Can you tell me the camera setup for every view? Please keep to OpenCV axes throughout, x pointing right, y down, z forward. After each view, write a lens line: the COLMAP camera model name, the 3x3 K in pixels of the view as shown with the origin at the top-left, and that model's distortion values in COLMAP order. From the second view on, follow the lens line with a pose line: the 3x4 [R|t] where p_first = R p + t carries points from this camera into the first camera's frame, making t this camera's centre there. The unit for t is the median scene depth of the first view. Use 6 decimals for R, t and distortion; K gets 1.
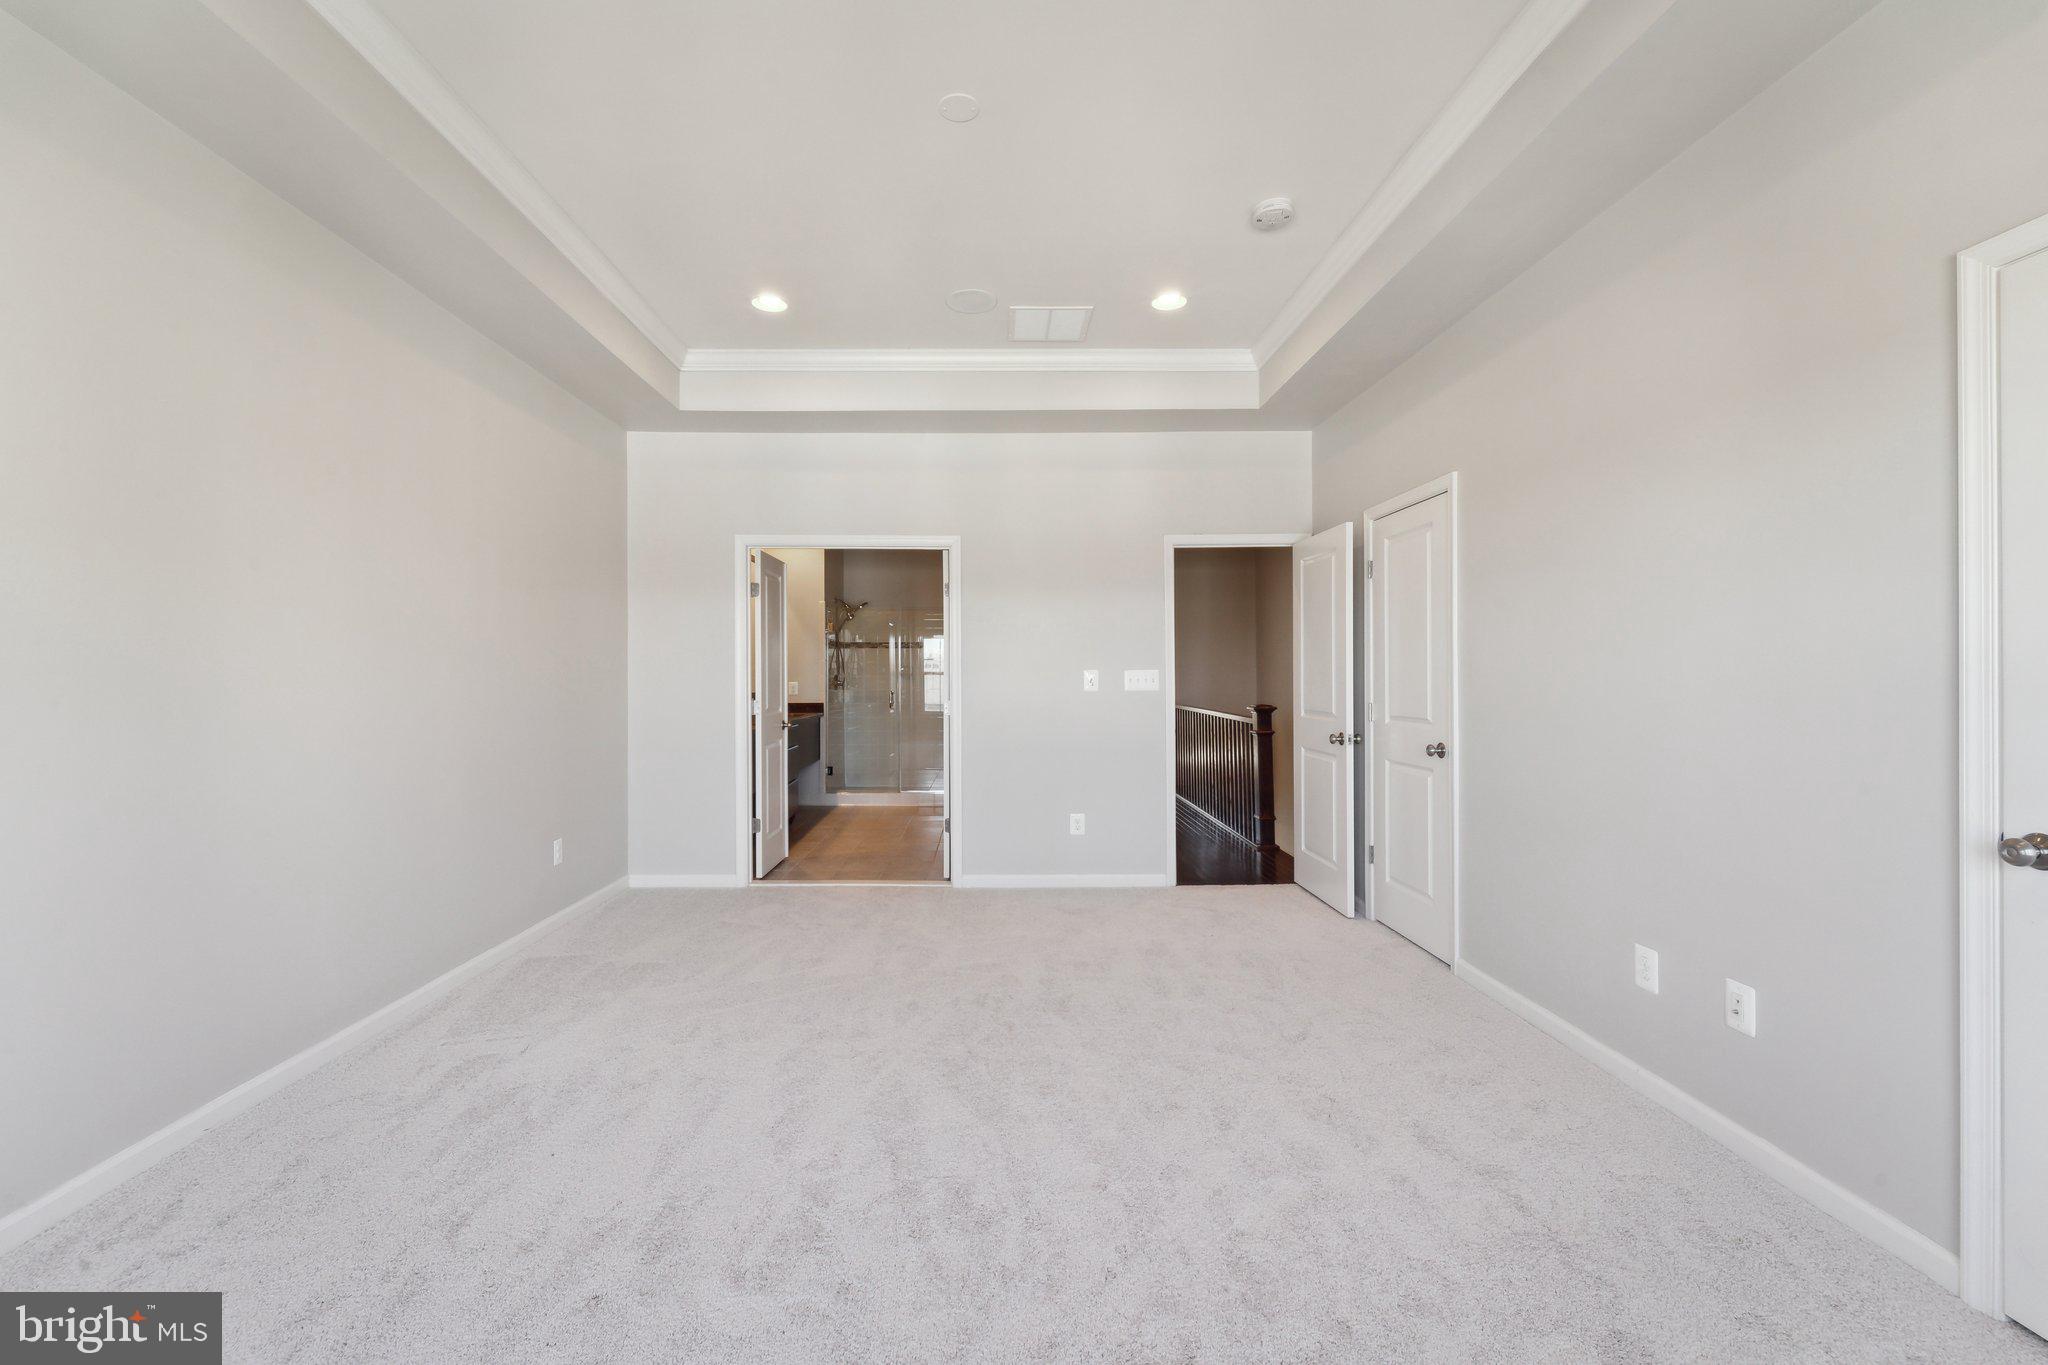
lens RADIAL K [[851.7, 0, 1002.7], [0, 851.7, 669.8], [0, 0, 1]] dist [0.002882, -0.001104]
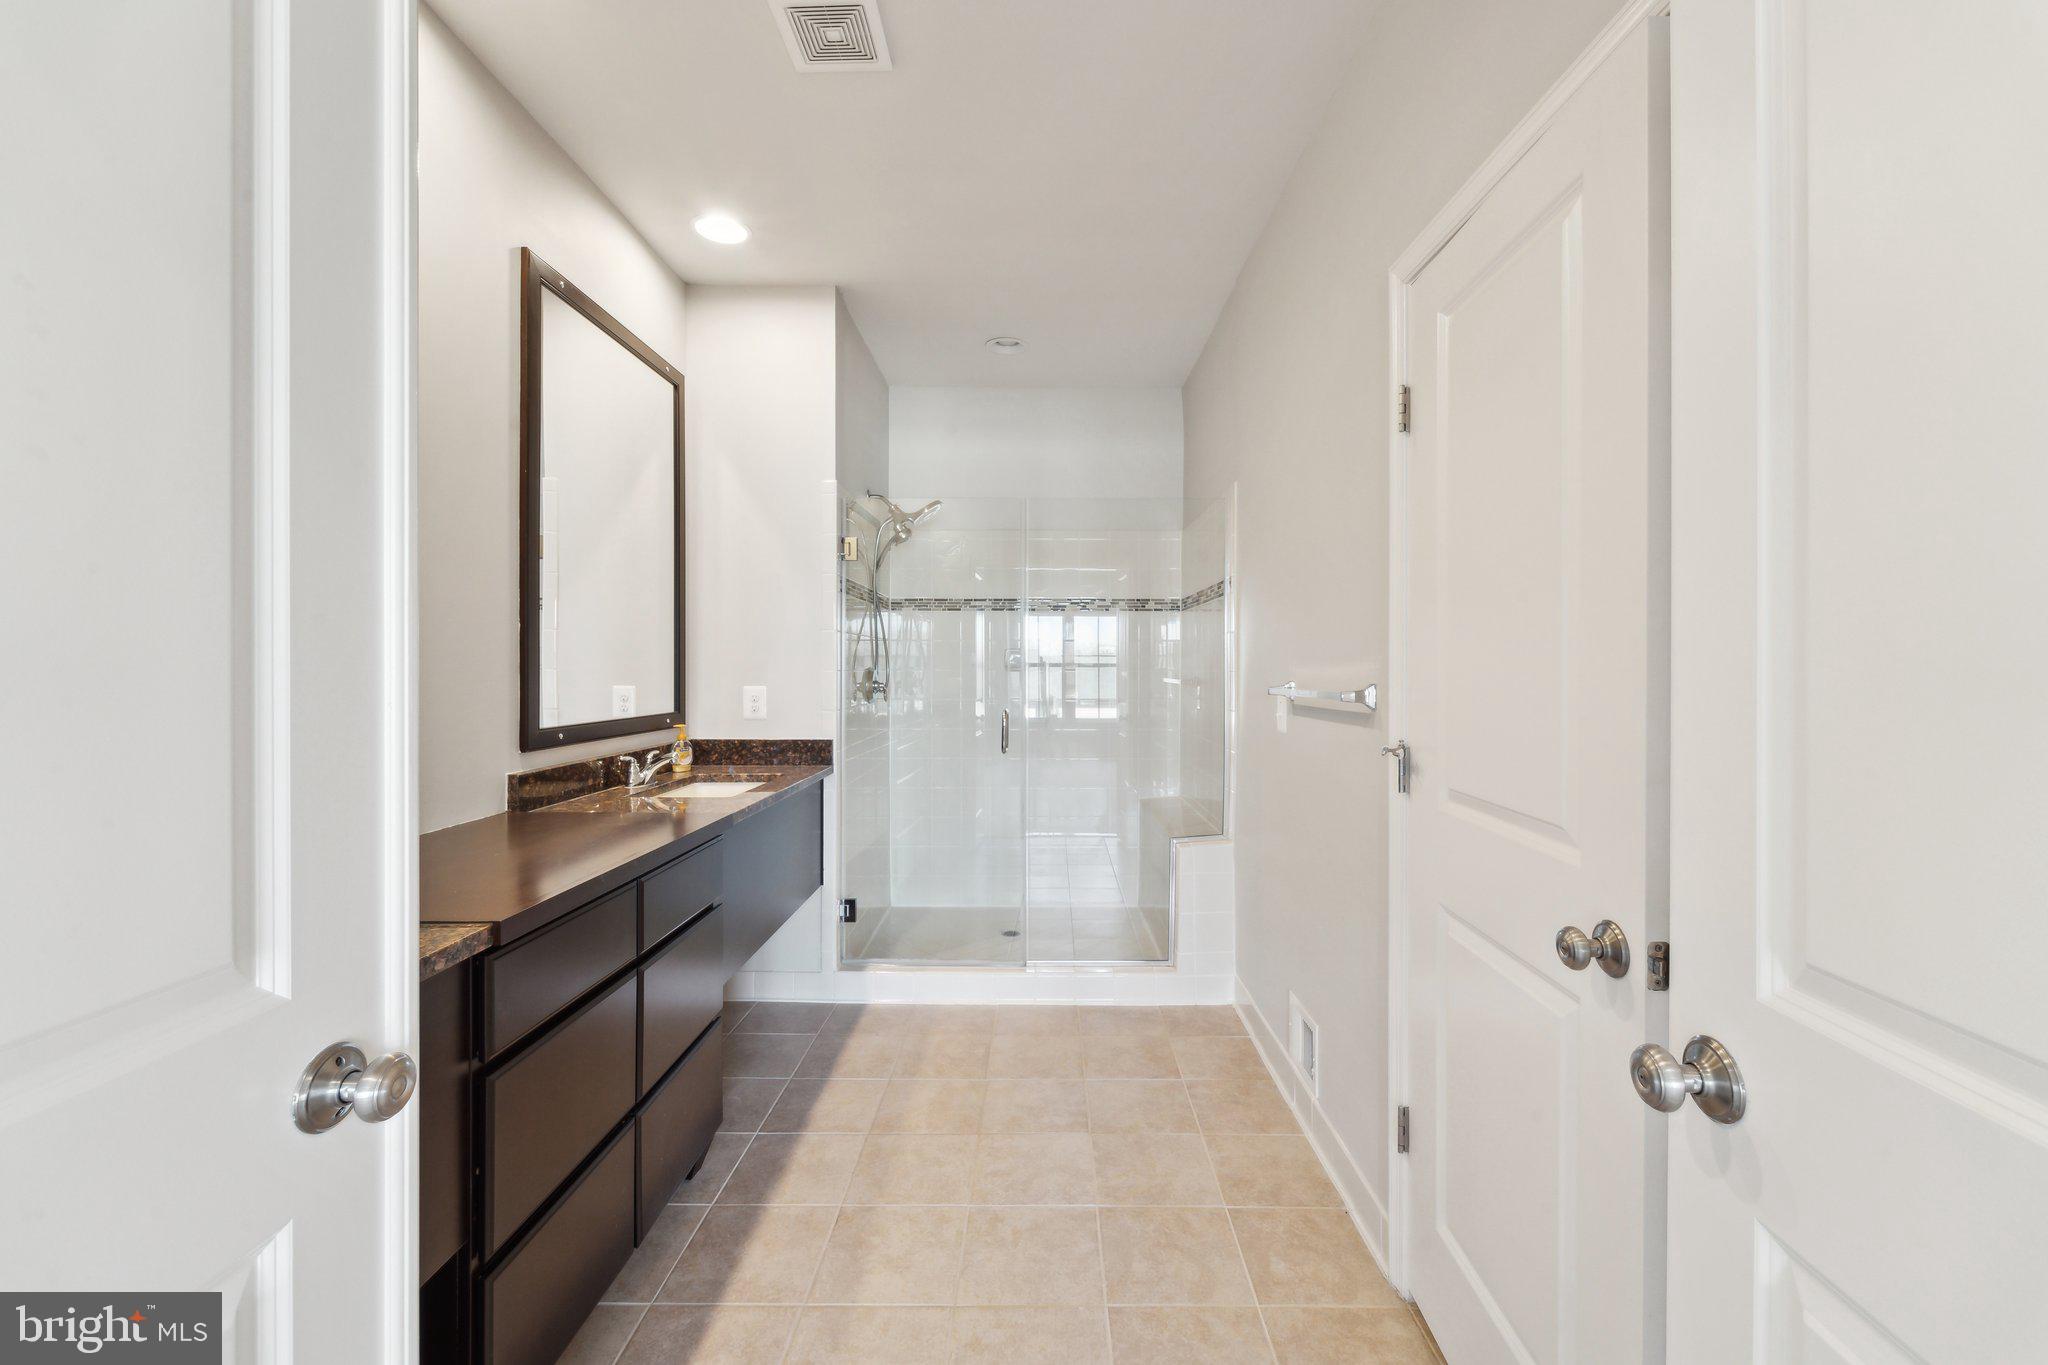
lens RADIAL K [[851.7, 0, 1027.2], [0, 851.7, 676.3], [0, 0, 1]] dist [0.002882, -0.001104]
pose [[0.999257, 0.001097, -0.038538, -0.185204], [-0.000438, 0.999854, 0.017091, 0.004506], [0.038552, -0.017061, 0.999111, 1.076603]]
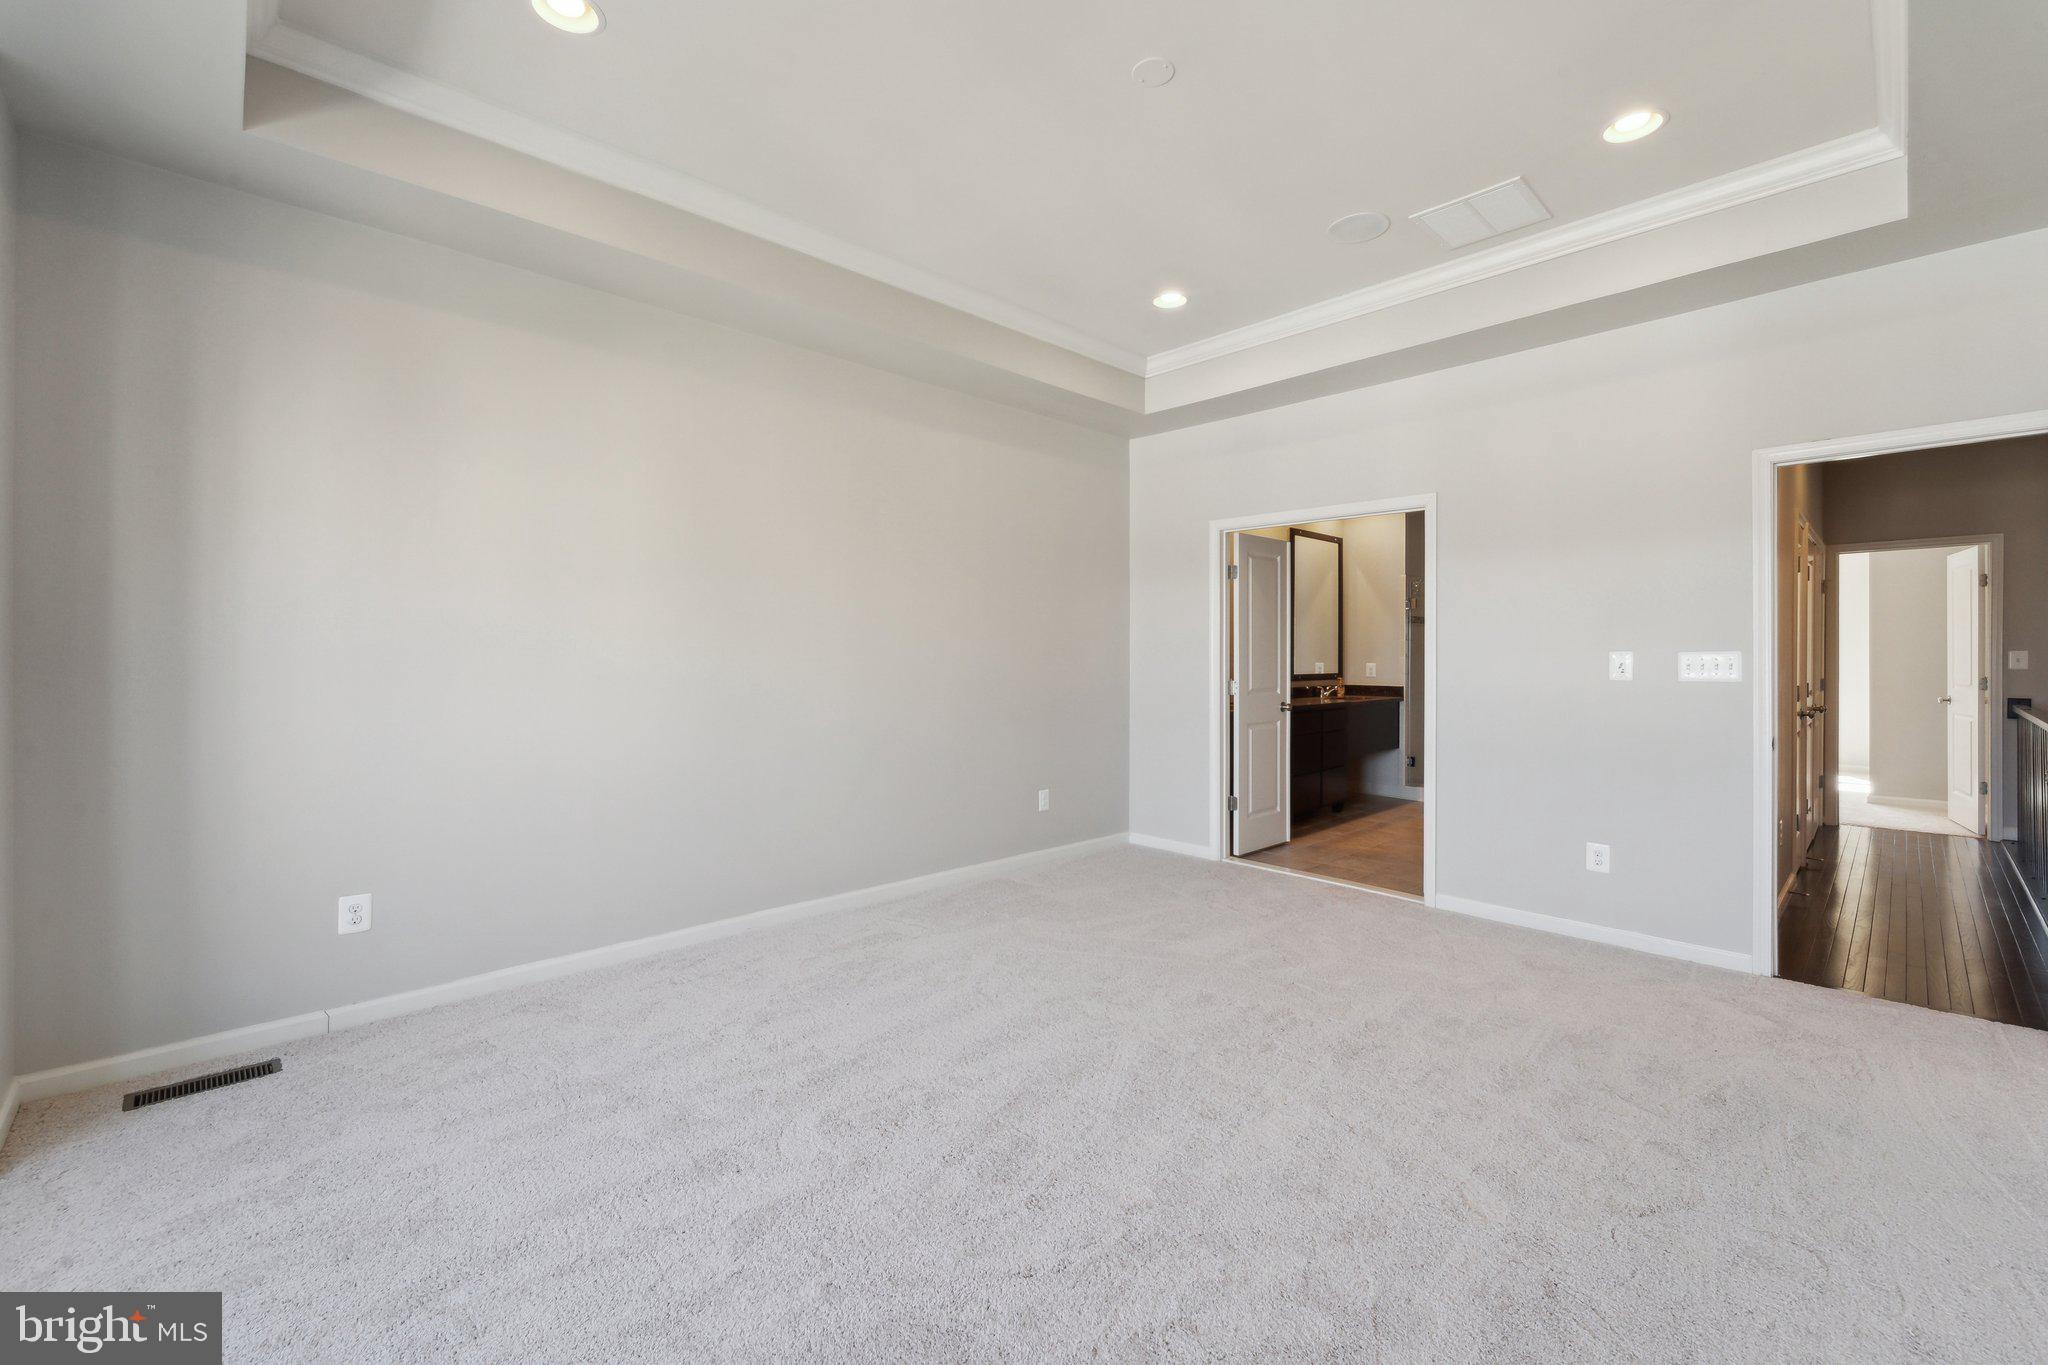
lens RADIAL K [[851.7, 0, 1017.0], [0, 851.7, 657.6], [0, 0, 1]] dist [0.002882, -0.001104]
pose [[0.680433, 0.006237, -0.732783, 0.312413], [0.000176, 0.999962, 0.008674, -0.001068], [0.732810, -0.006031, 0.680407, 0.126614]]
